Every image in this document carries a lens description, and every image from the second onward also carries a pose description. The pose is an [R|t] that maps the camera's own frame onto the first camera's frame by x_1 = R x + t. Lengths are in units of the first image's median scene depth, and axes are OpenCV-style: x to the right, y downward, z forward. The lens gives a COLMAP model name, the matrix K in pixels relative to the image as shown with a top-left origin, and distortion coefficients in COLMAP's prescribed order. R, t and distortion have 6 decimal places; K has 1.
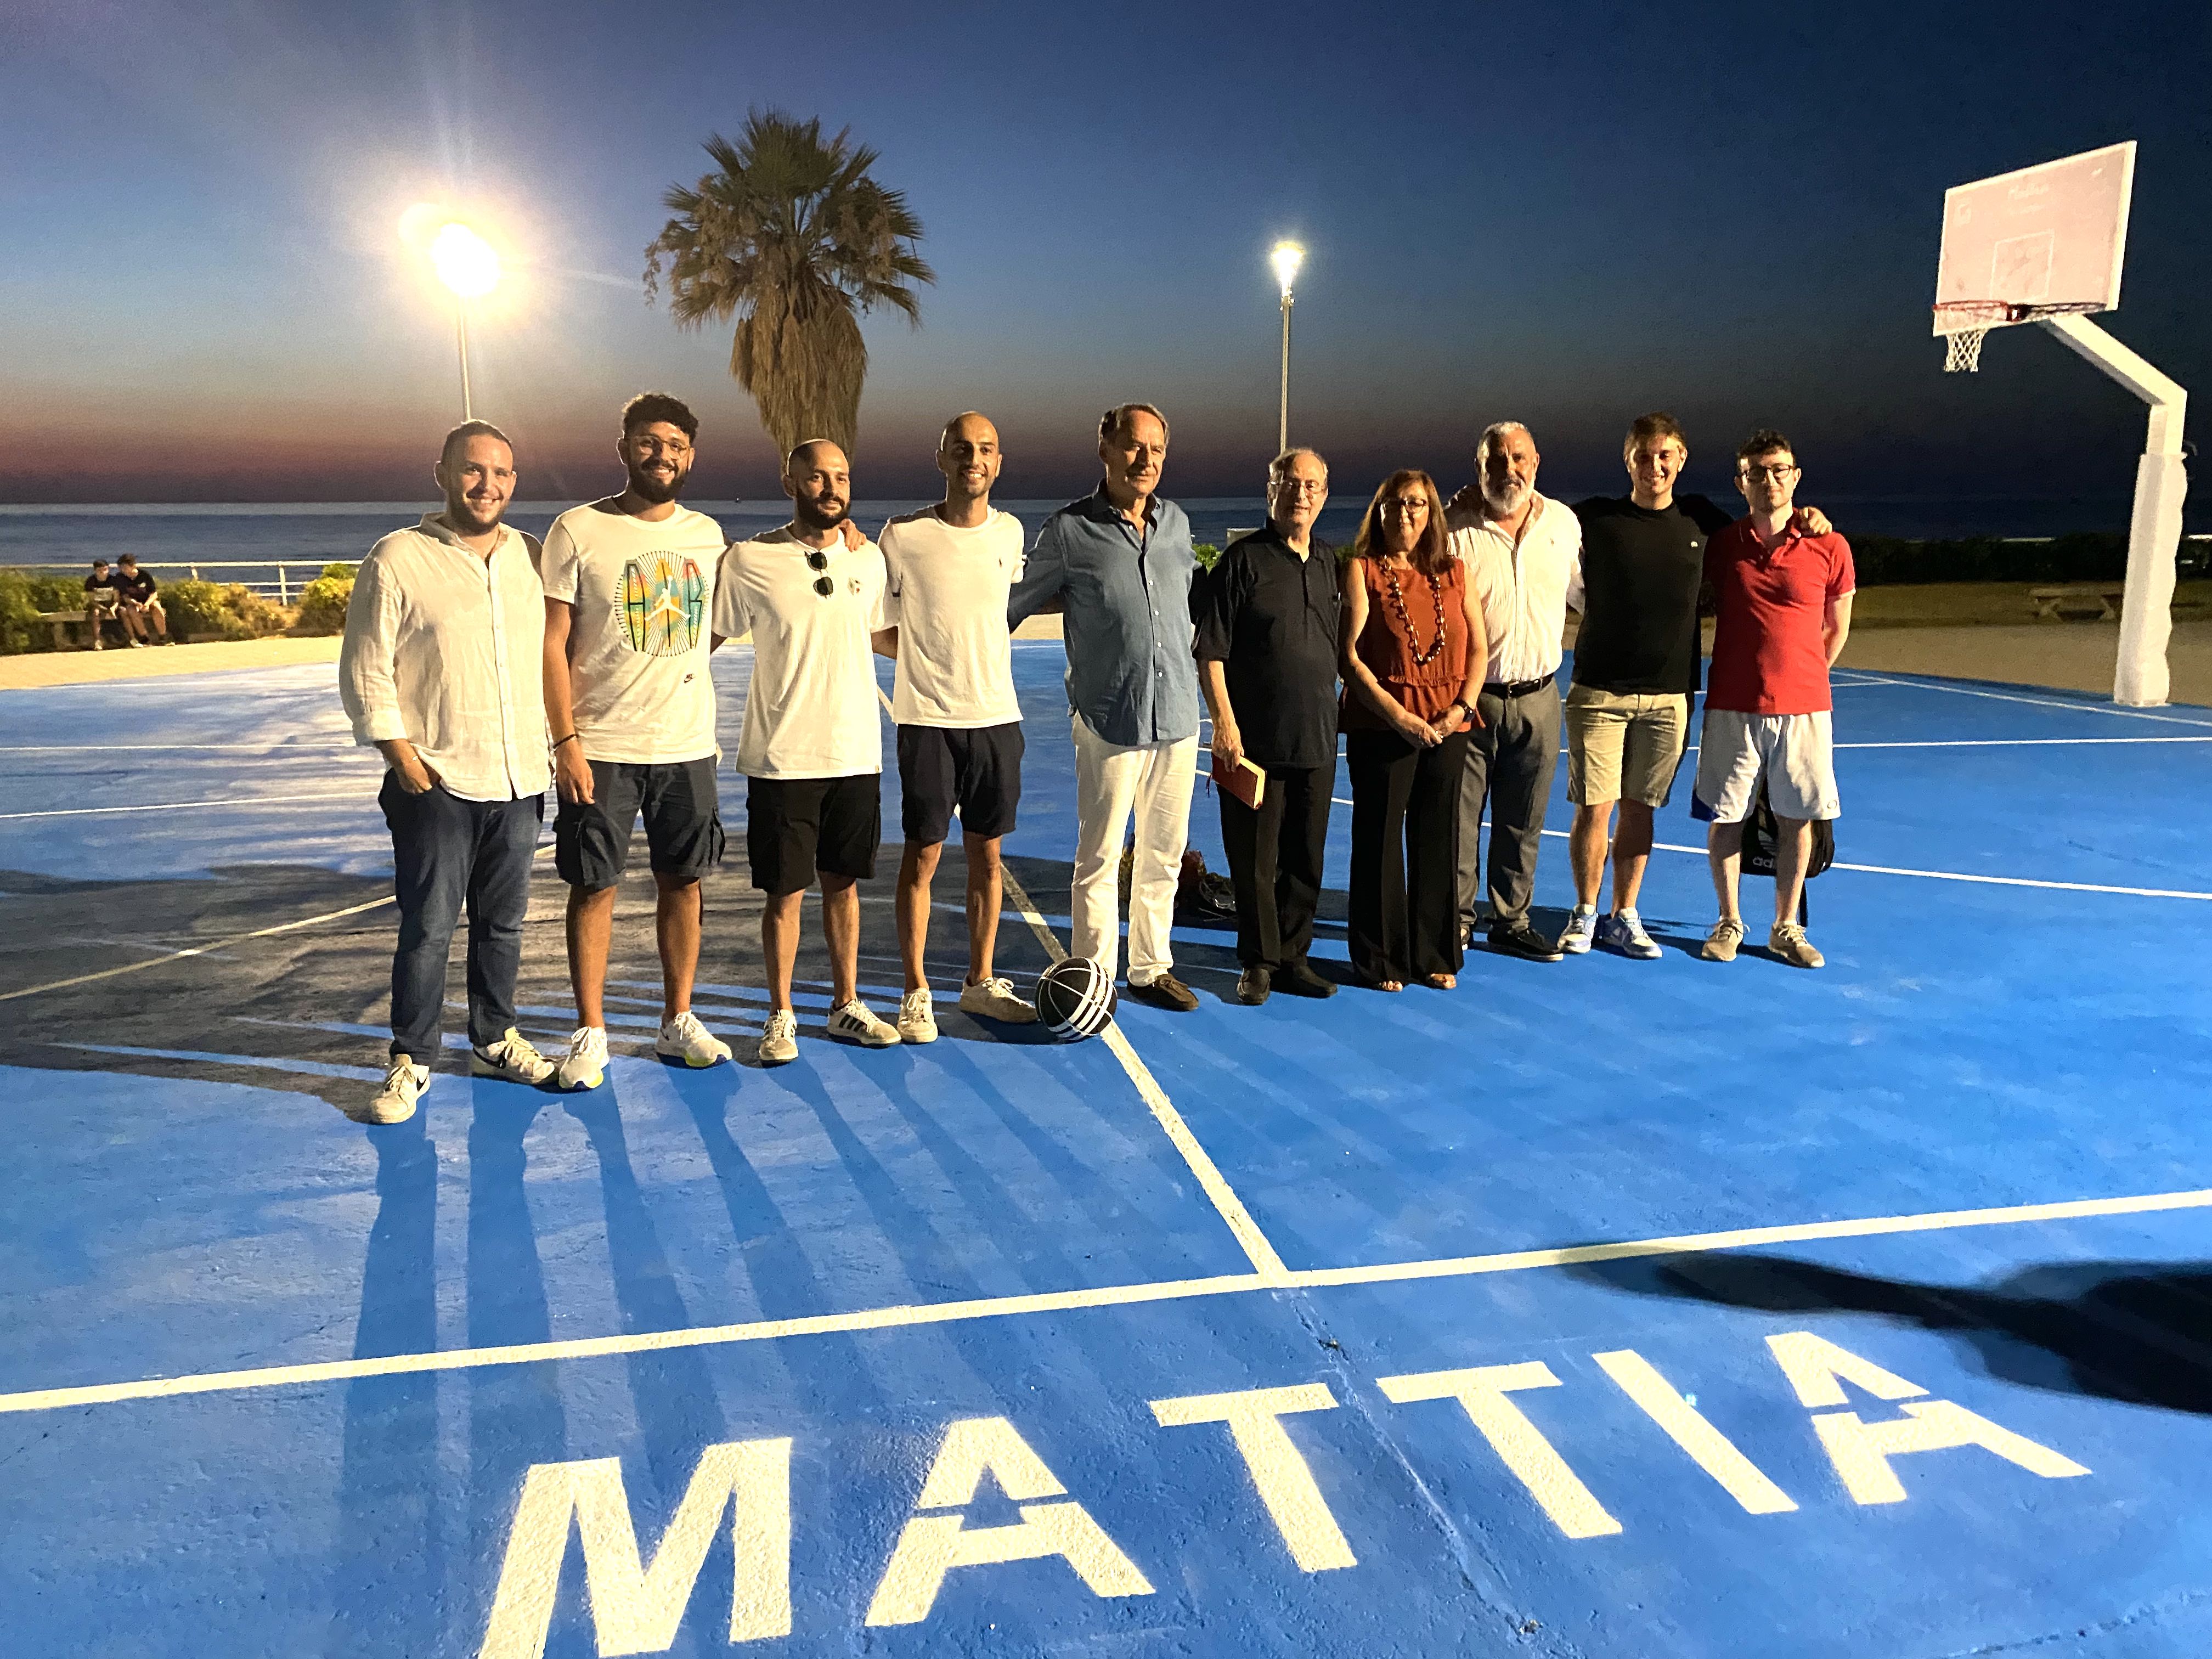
lens RADIAL K [[1706.7, 0, 1077.8], [0, 1706.7, 786.3], [0, 0, 1]] dist [-0.000474, 0.011764]
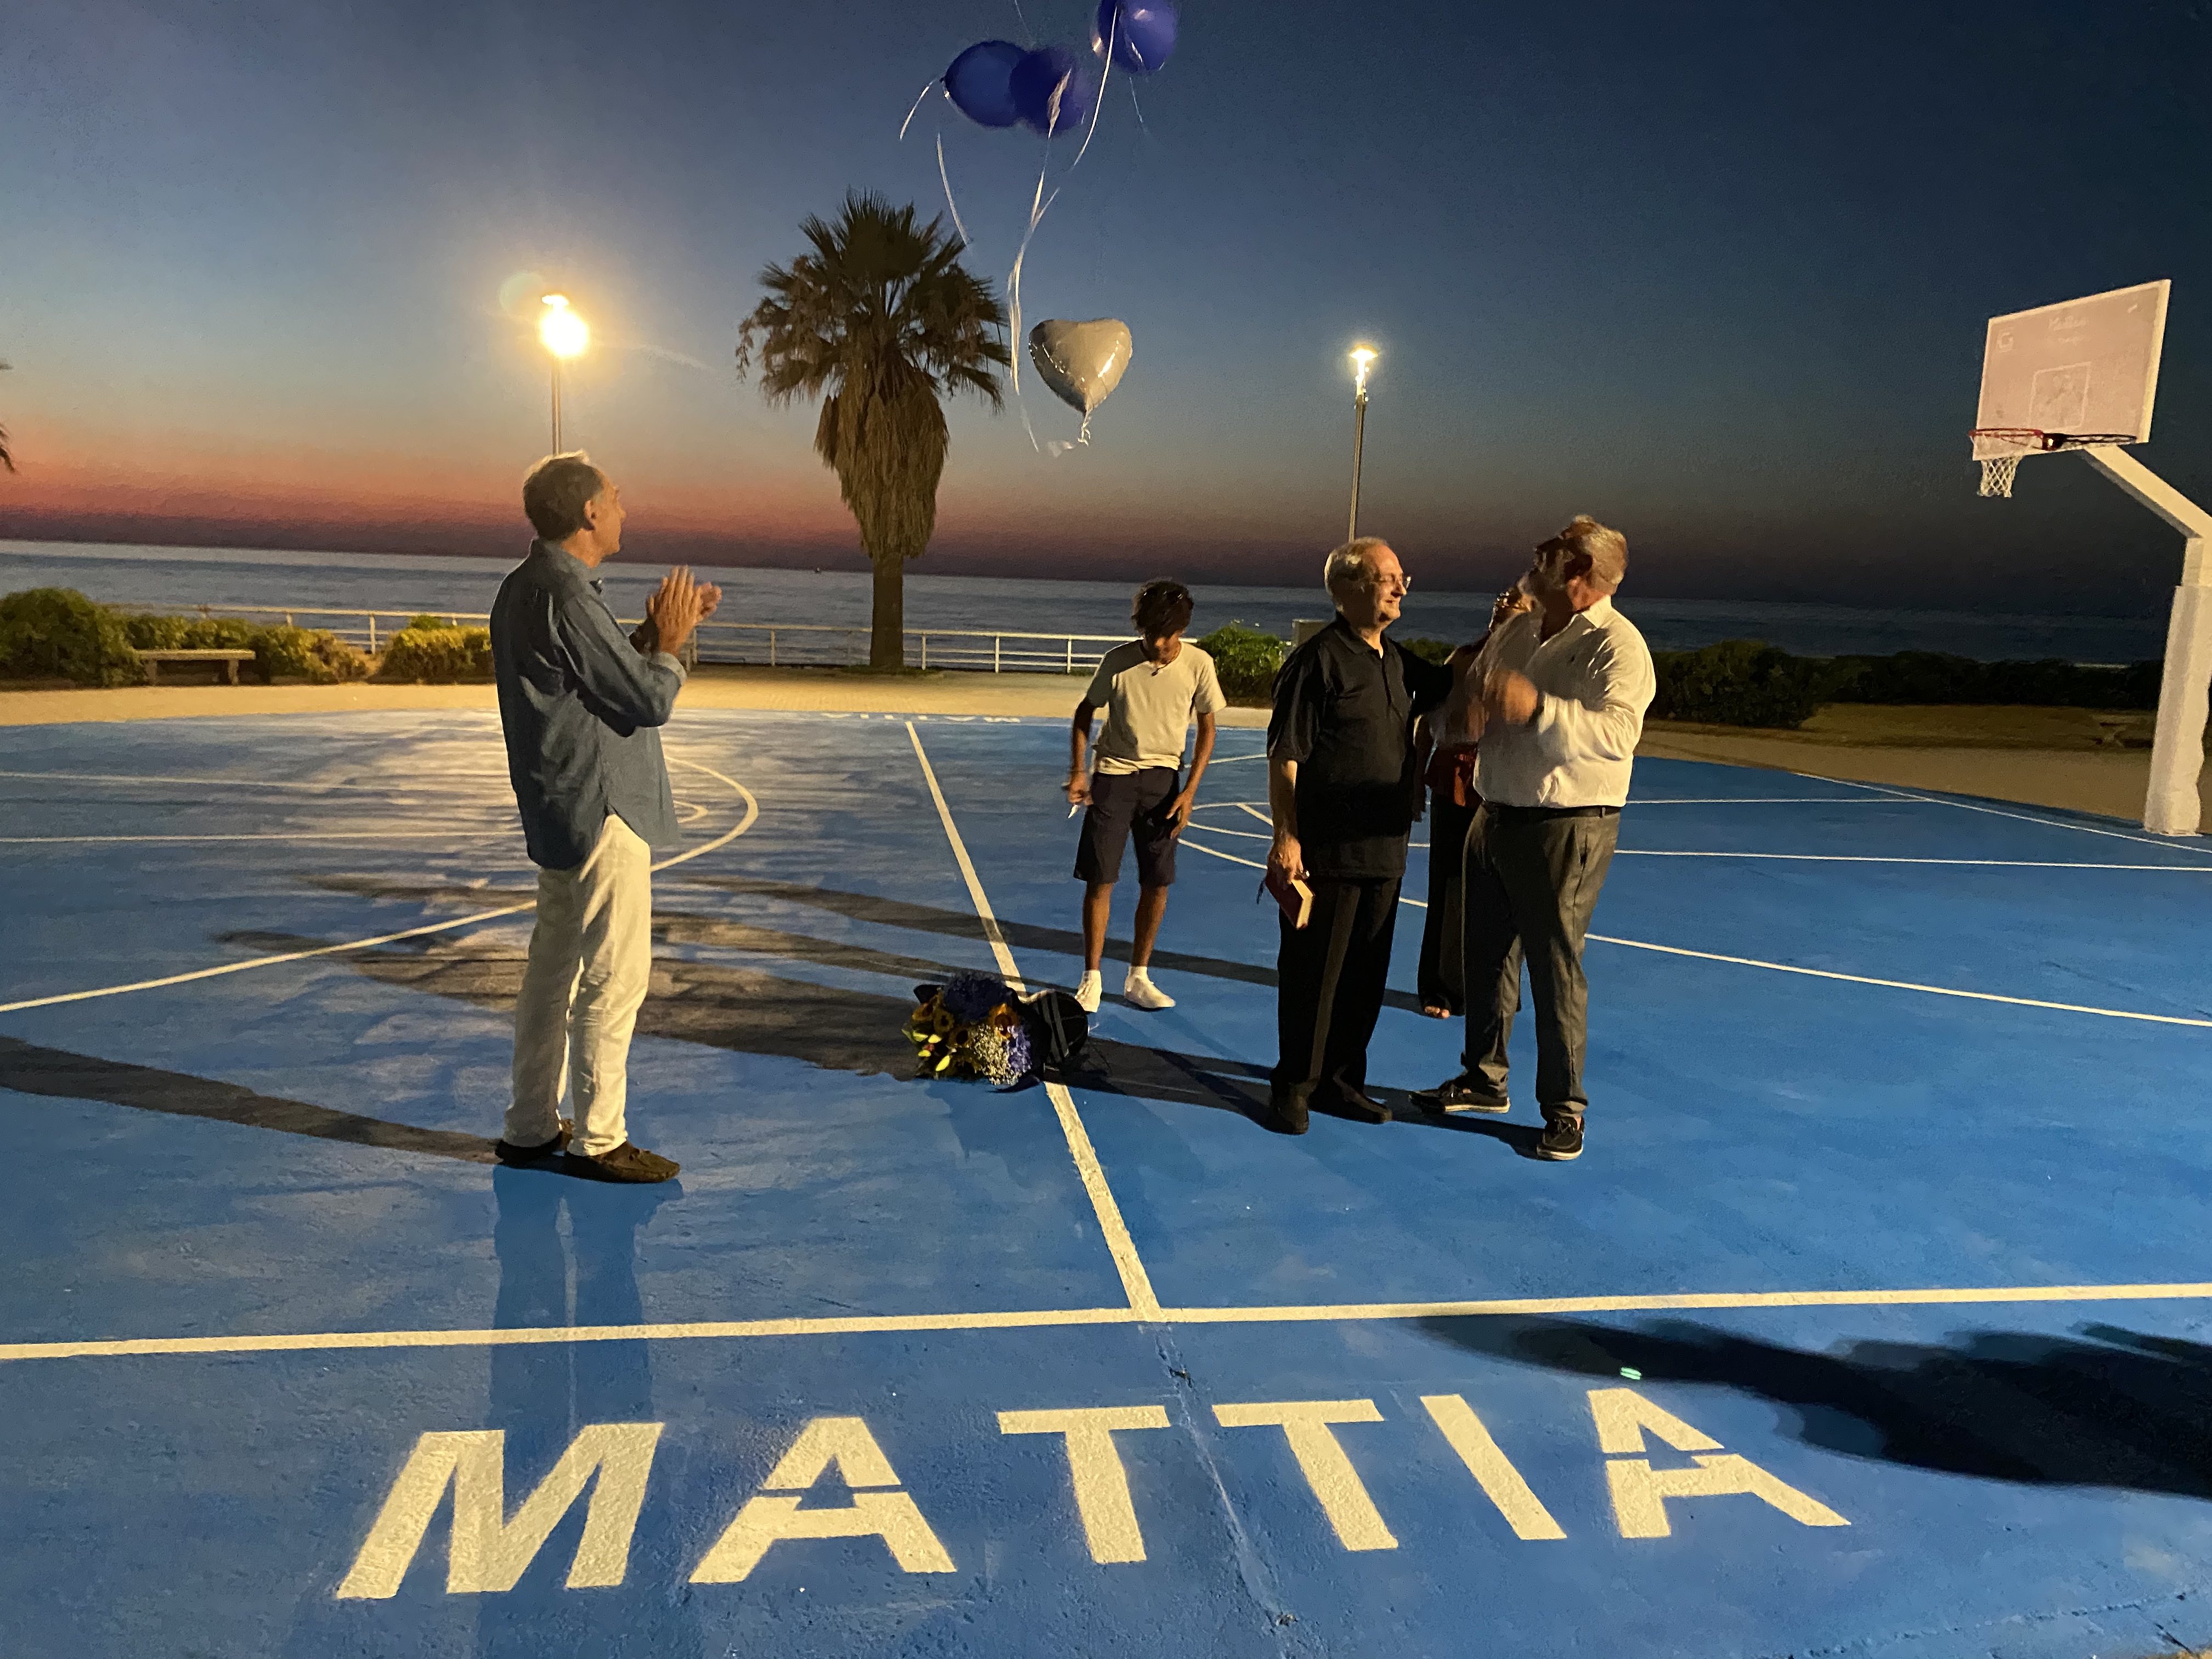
lens RADIAL K [[1691.3, 0, 1093.6], [0, 1691.3, 820.0], [0, 0, 1]] dist [0.007531, -0.001015]
pose [[0.998309, 0.047803, -0.033063, 0.065322], [-0.048696, 0.998455, -0.026751, 0.005232], [0.031733, 0.028316, 0.999095, -0.046913]]
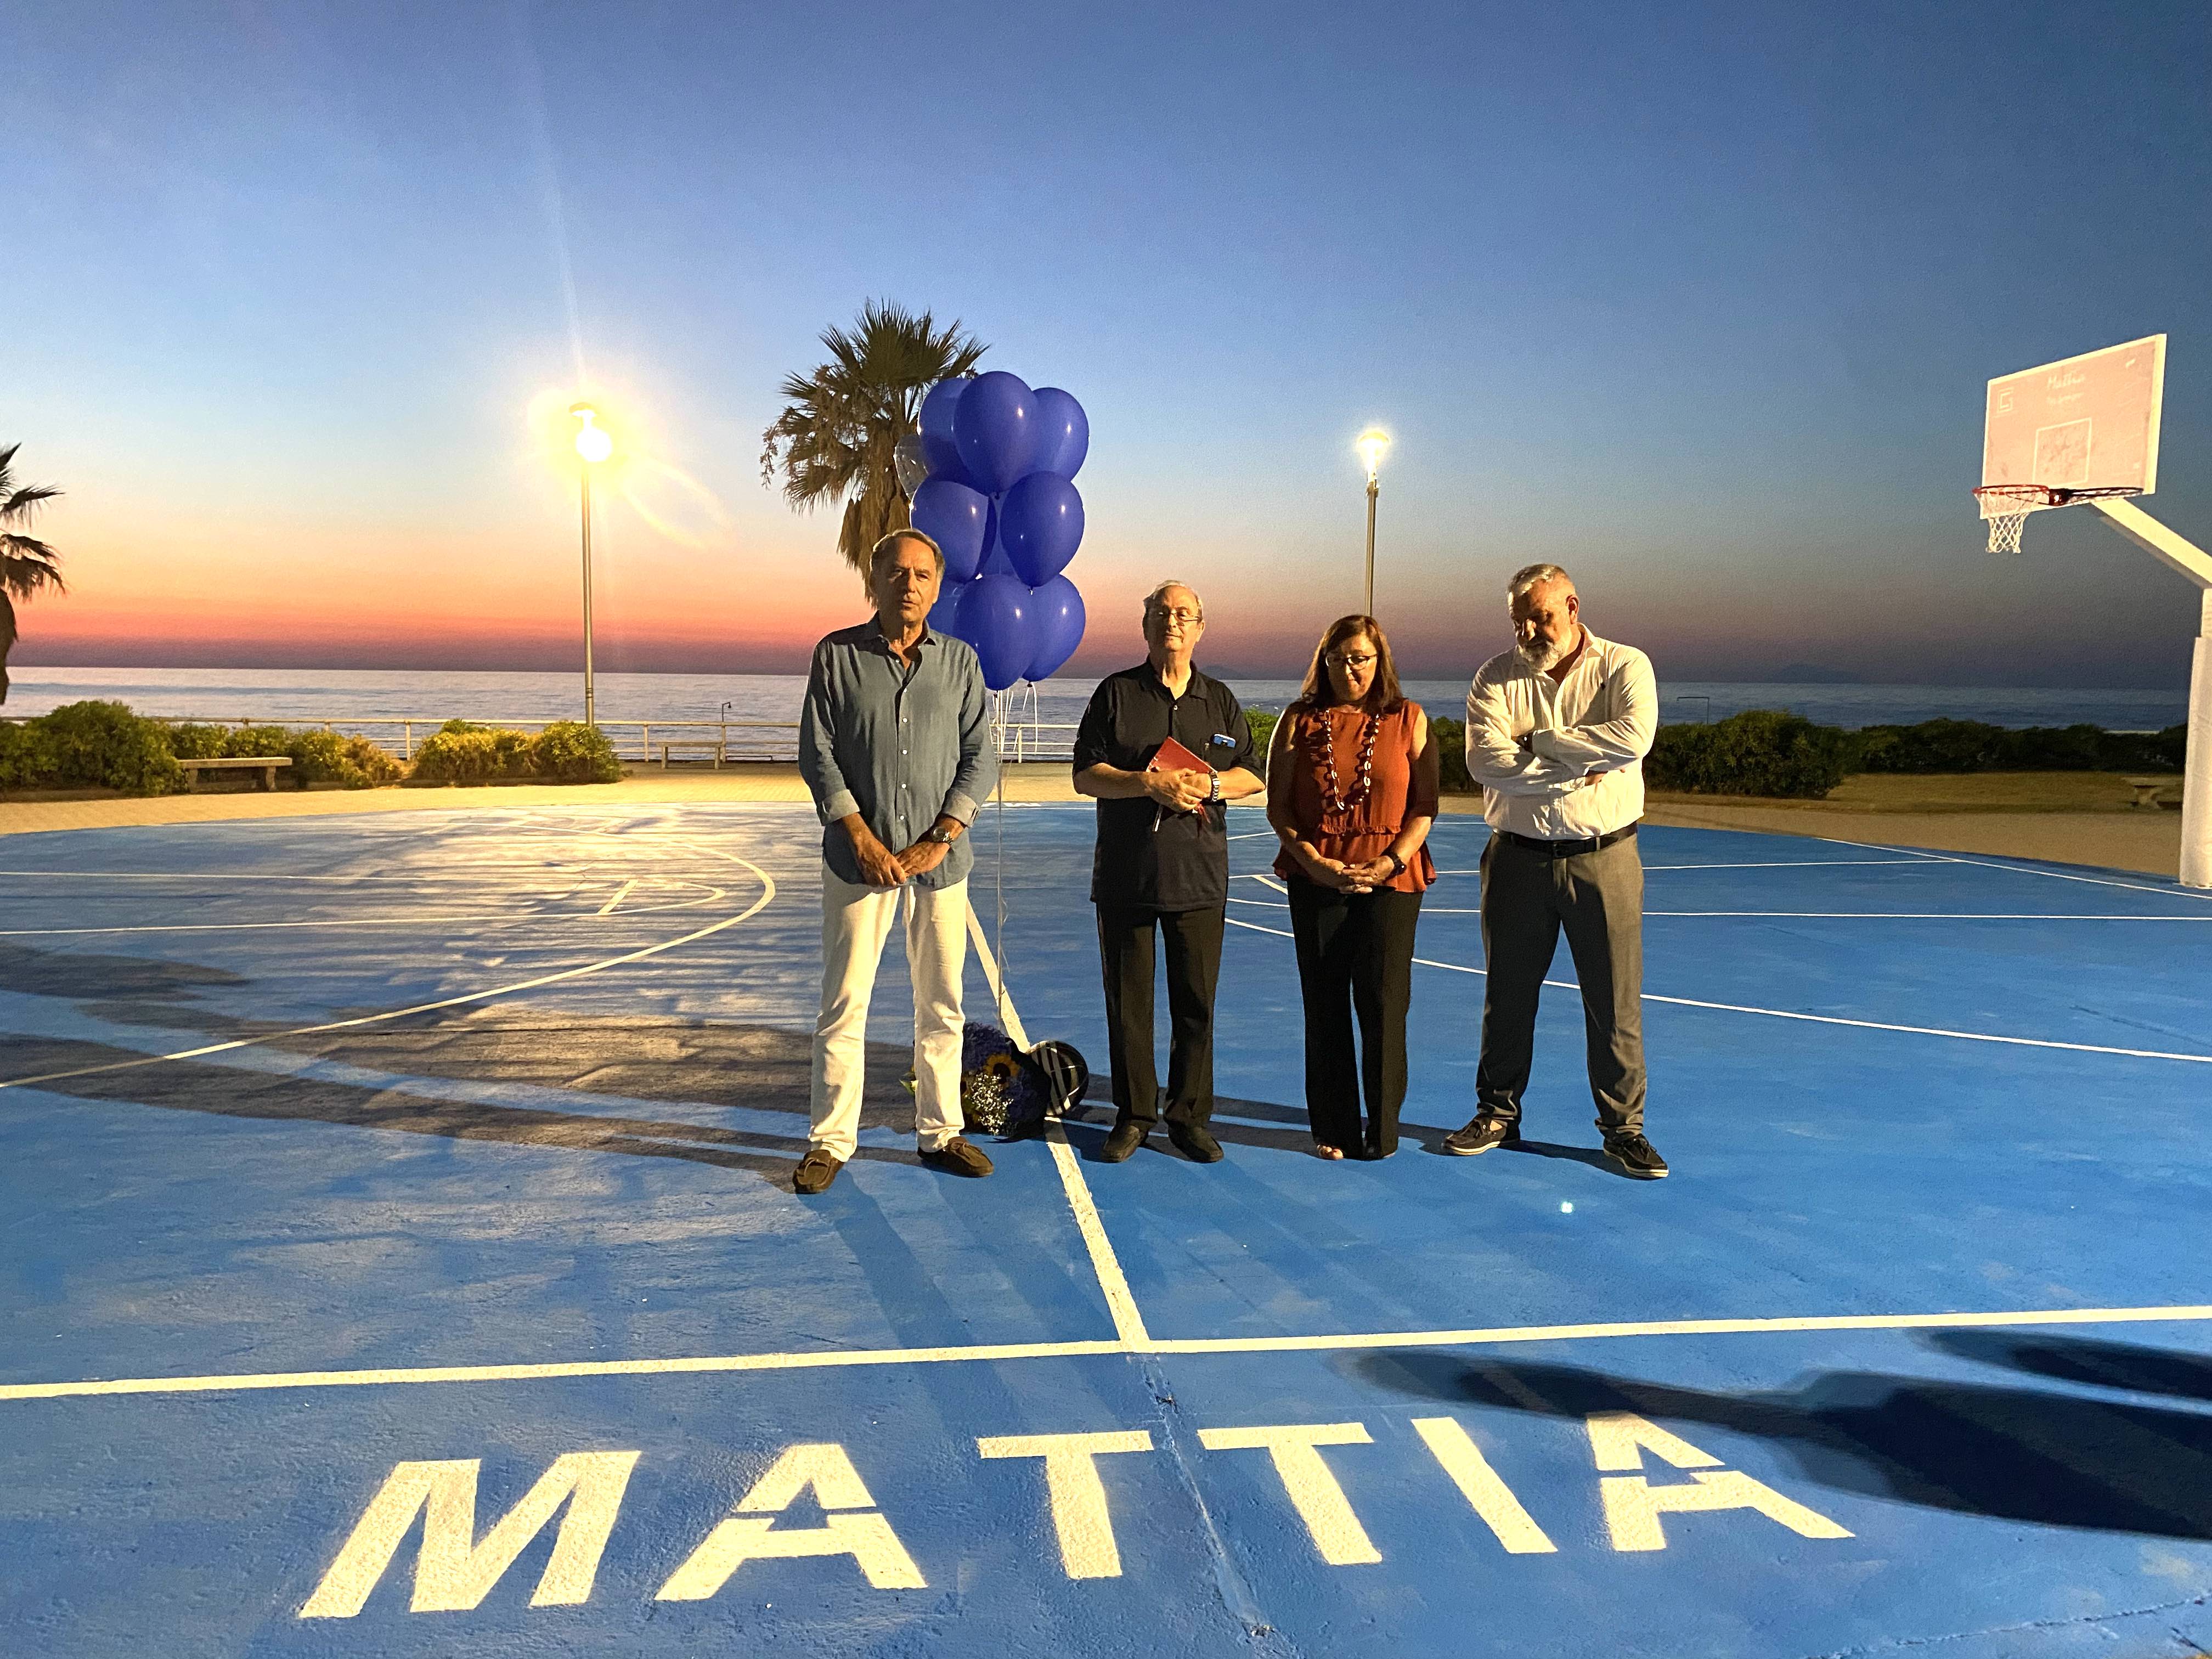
lens RADIAL K [[1686.3, 0, 1075.6], [0, 1686.3, 797.6], [0, 0, 1]] dist [0.007143, 0.001133]
pose [[0.997751, 0.021109, -0.063624, 0.087617], [-0.027113, 0.995106, -0.095025, 0.032226], [0.061307, 0.096537, 0.993440, -0.047828]]
